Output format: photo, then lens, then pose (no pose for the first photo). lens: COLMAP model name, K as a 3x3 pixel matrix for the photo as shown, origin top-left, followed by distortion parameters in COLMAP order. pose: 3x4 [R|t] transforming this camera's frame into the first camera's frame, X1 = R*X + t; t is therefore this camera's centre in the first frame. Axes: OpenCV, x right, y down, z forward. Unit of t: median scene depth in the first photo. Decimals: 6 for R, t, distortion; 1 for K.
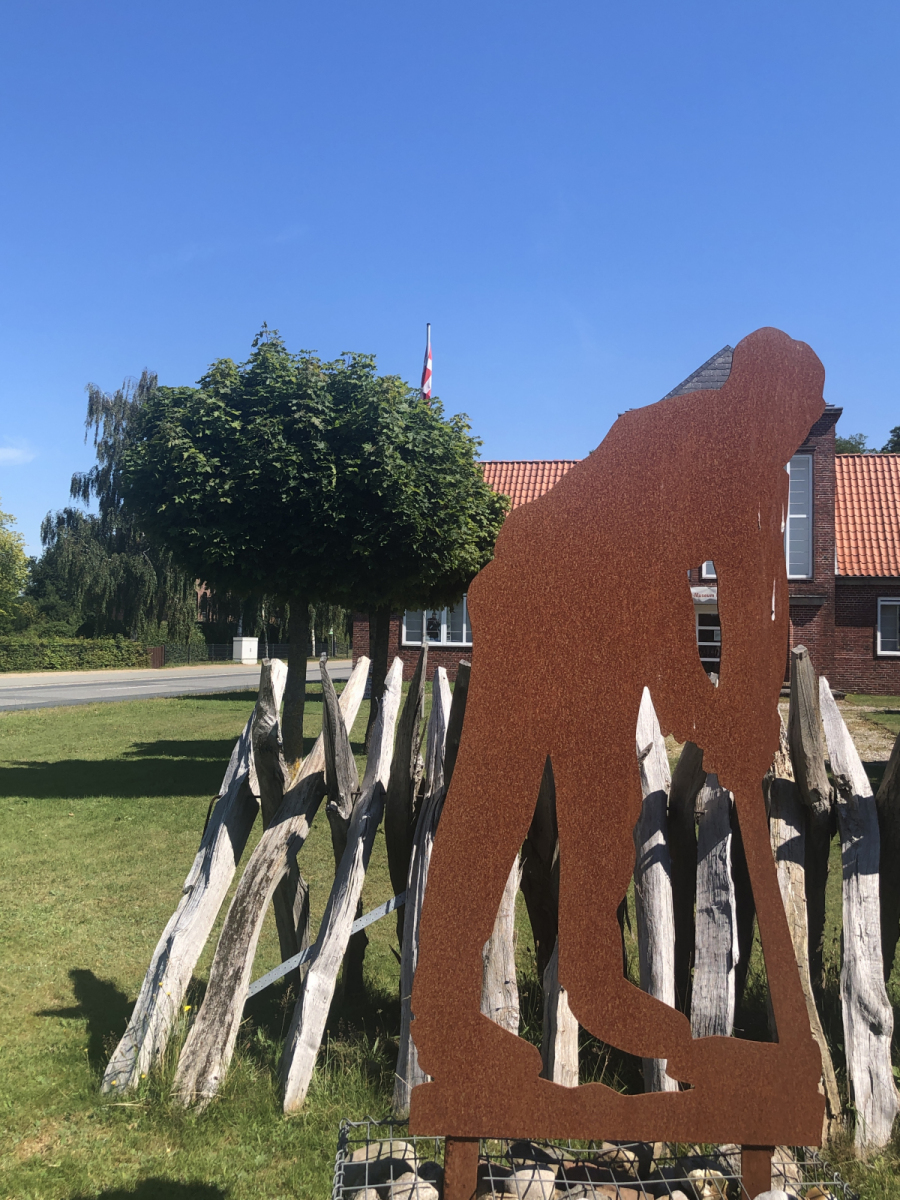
lens RADIAL K [[1094.0, 0, 450.0], [0, 1094.0, 600.0], [0, 0, 1]] dist [0.185552, -0.543204]
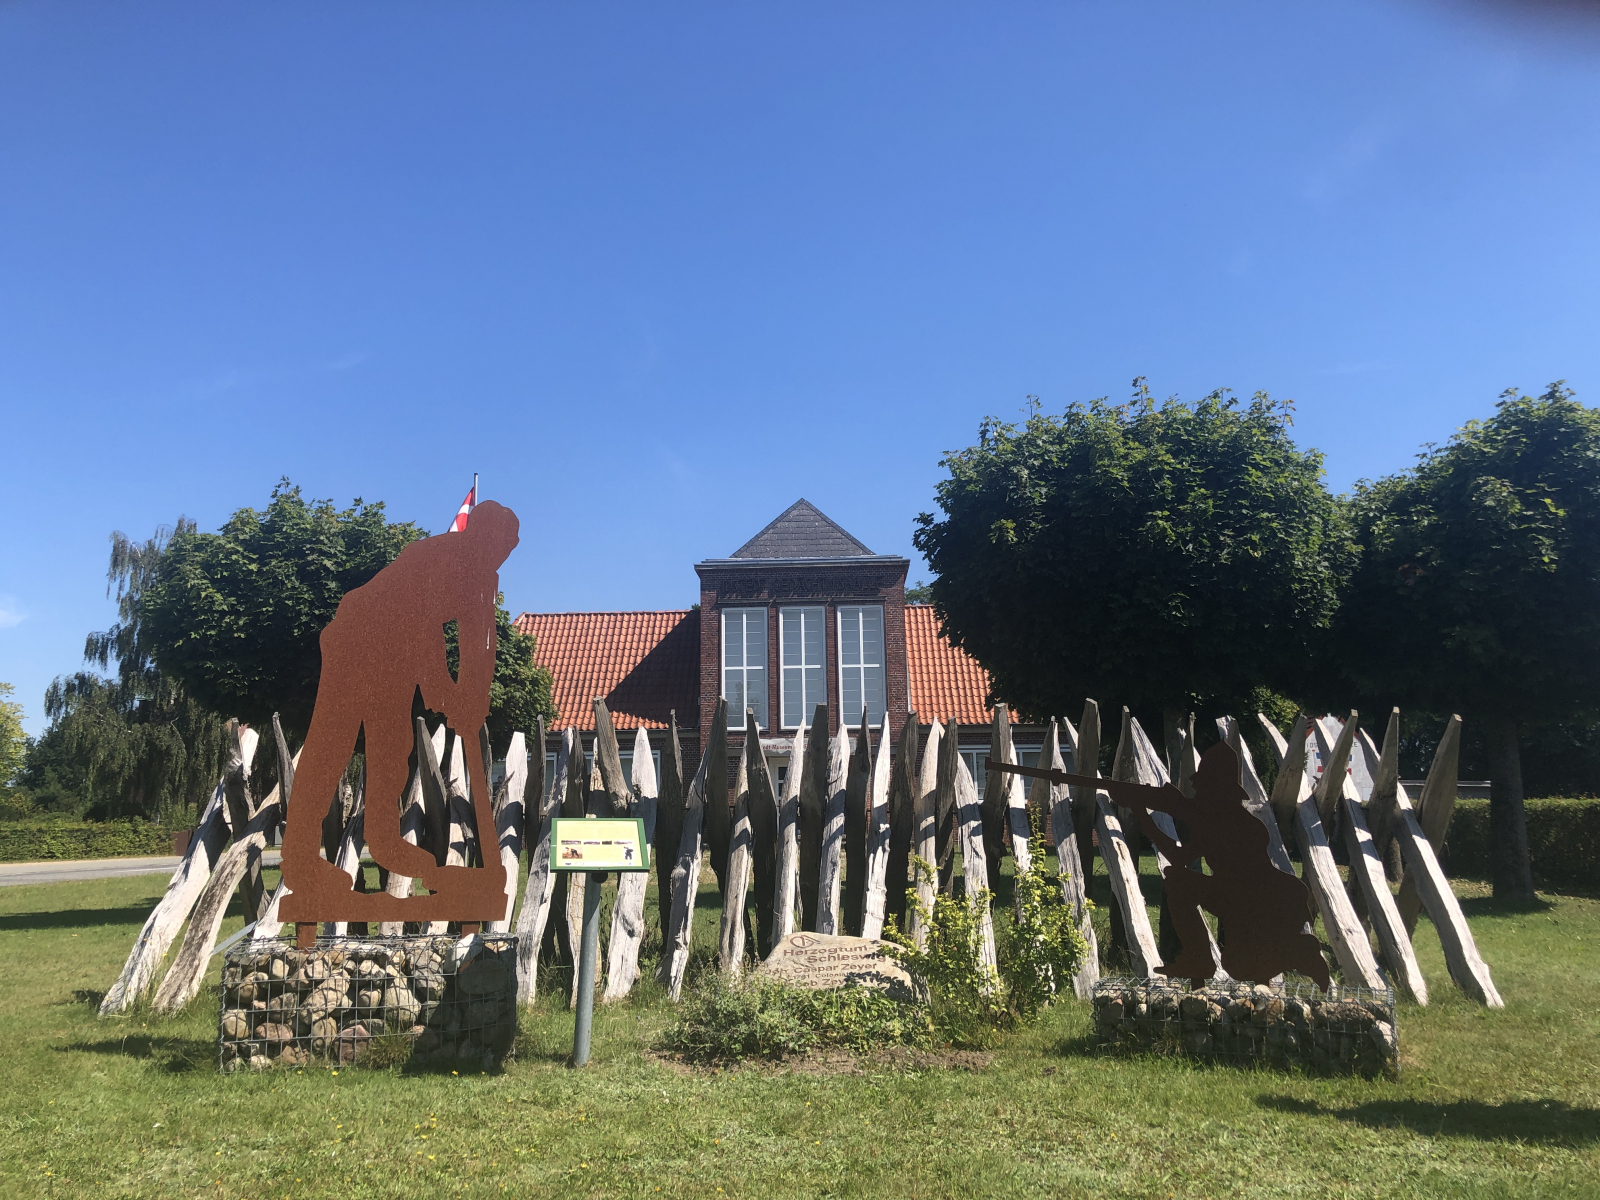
lens RADIAL K [[1264.6, 0, 800.0], [0, 1264.6, 600.0], [0, 0, 1]] dist [-0.031195, 0.055820]
pose [[0.982080, -0.003470, 0.188434, 0.074477], [0.030019, 0.989946, -0.138224, 0.045307], [-0.186059, 0.141404, 0.972310, -0.226208]]
